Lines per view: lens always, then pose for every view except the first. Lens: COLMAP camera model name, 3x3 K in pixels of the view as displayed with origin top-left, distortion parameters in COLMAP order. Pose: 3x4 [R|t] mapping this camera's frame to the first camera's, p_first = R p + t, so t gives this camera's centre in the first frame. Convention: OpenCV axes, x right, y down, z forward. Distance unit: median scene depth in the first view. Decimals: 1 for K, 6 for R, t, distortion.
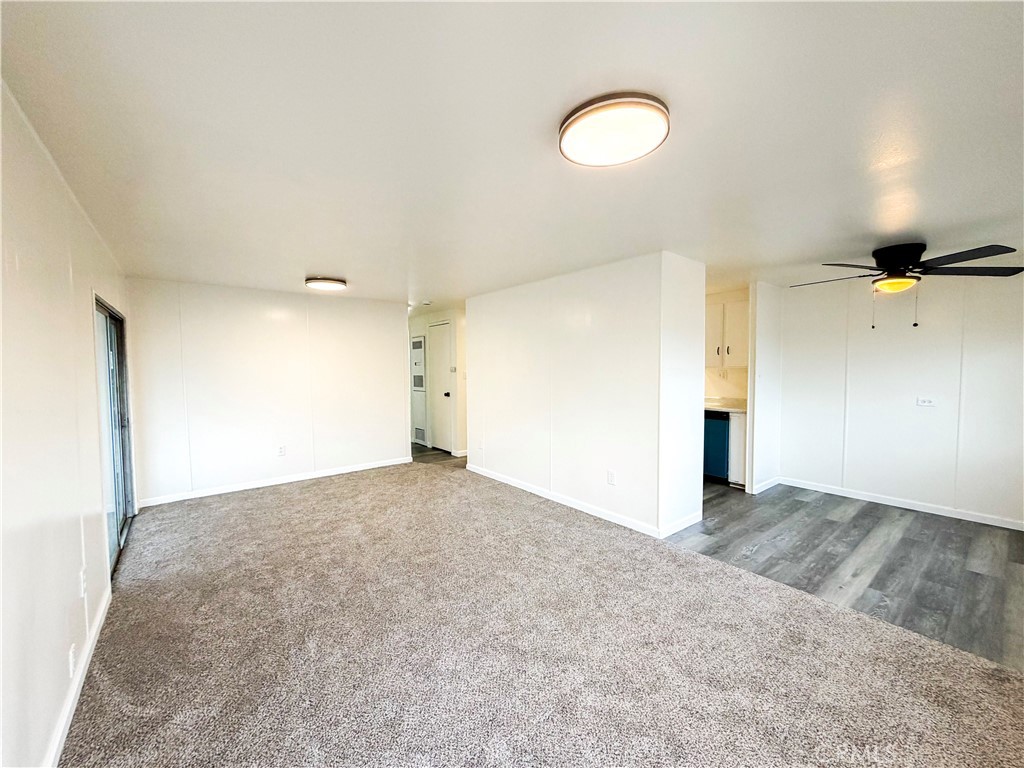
lens RADIAL K [[405.6, 0, 508.2], [0, 405.6, 384.5], [0, 0, 1]] dist [-0.002654, 0.000200]
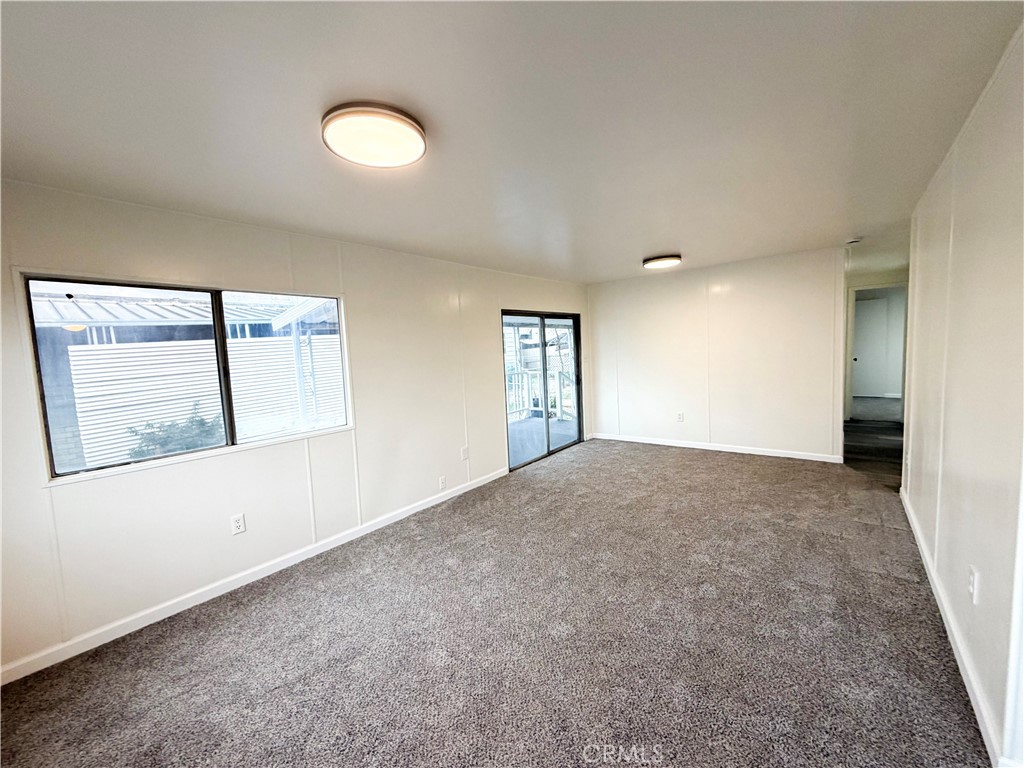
lens RADIAL K [[405.6, 0, 508.2], [0, 405.6, 384.5], [0, 0, 1]] dist [-0.002654, 0.000200]
pose [[0.211214, 0.080442, -0.974124, 0.484173], [0.006448, 0.996471, 0.083685, -0.024980], [0.977419, -0.023957, 0.209950, 0.362039]]
